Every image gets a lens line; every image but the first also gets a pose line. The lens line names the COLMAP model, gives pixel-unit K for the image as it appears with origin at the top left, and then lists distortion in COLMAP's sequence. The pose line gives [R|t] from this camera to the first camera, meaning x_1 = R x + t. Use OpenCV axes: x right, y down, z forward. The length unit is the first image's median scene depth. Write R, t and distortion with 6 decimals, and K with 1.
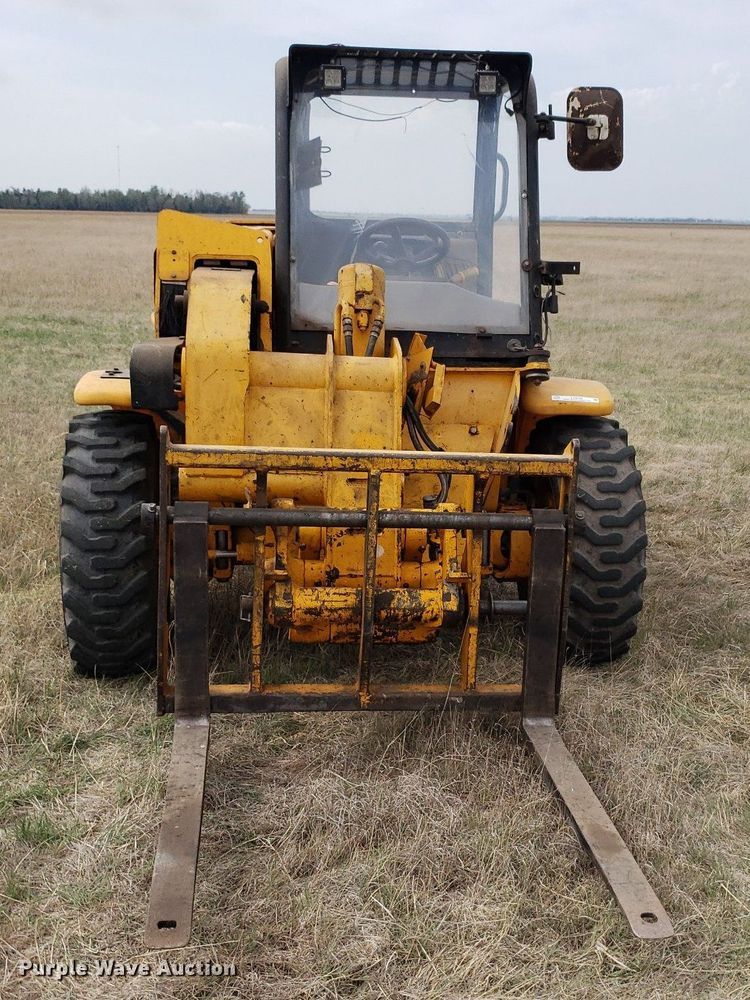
lens RADIAL K [[1317.8, 0, 479.2], [0, 1317.8, 518.6], [0, 0, 1]] dist [0.253754, -1.116262]
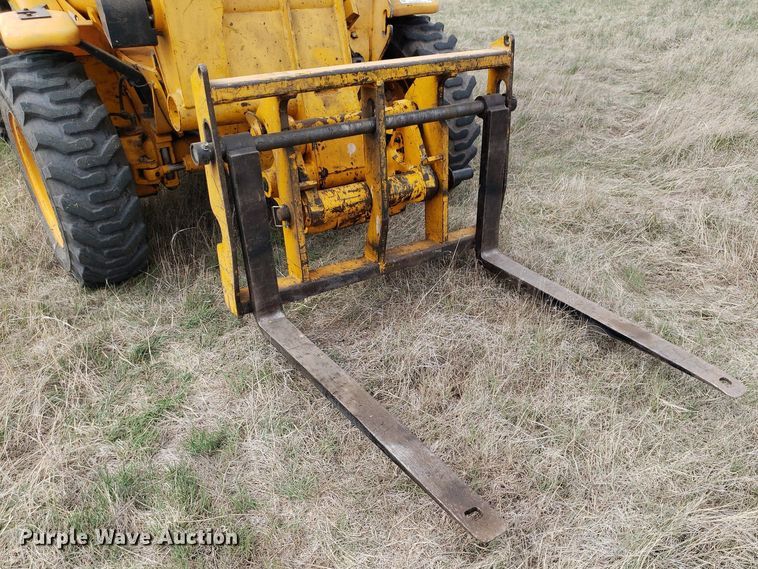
lens RADIAL K [[688.4, 0, 426.9], [0, 688.4, 339.2], [0, 0, 1]] dist [0.012835, 0.018711]
pose [[0.895505, -0.268352, 0.355046, -0.292056], [0.121570, 0.914920, 0.384892, -0.052680], [-0.428126, -0.301510, 0.851939, 0.356813]]
